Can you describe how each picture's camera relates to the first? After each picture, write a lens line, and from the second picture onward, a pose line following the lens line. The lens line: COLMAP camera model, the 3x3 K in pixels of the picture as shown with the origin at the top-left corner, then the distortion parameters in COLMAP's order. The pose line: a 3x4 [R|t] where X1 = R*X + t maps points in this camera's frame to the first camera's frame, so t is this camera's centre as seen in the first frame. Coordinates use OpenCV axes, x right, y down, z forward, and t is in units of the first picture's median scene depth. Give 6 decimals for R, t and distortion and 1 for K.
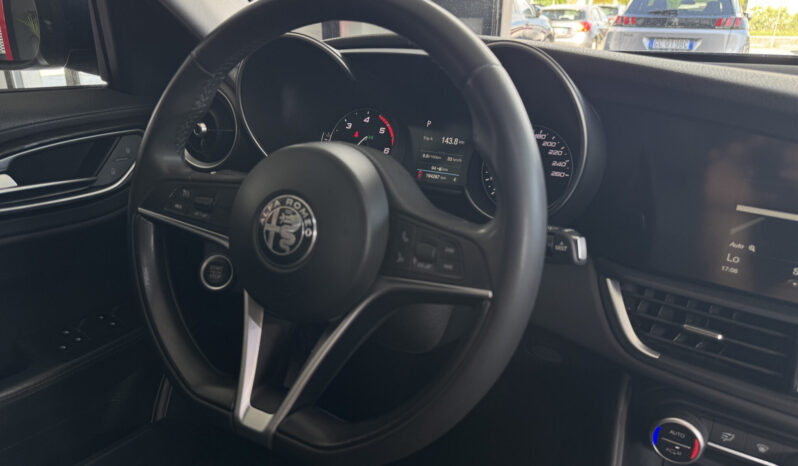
lens RADIAL K [[563.4, 0, 394.9], [0, 563.4, 236.5], [0, 0, 1]] dist [0.148709, -0.283682]
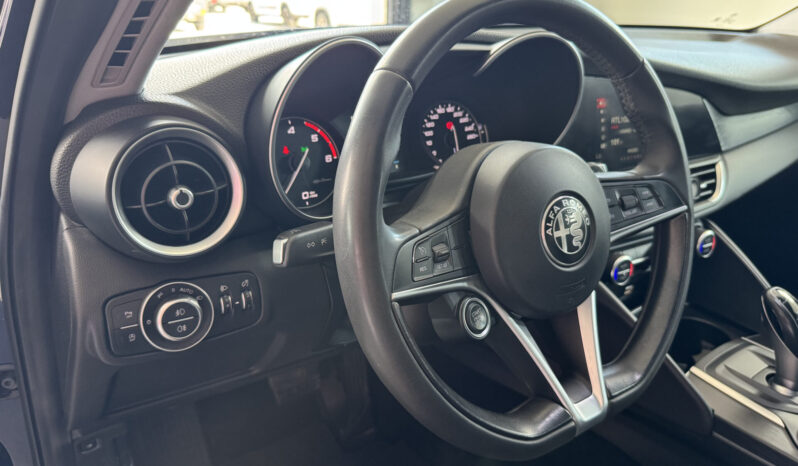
lens RADIAL K [[561.8, 0, 397.2], [0, 561.8, 238.2], [0, 0, 1]] dist [0.078585, -0.112103]
pose [[0.455250, -0.362580, 0.813193, -1.064859], [0.311928, 0.920392, 0.235751, -0.304837], [-0.833935, 0.146332, 0.532108, 0.647684]]
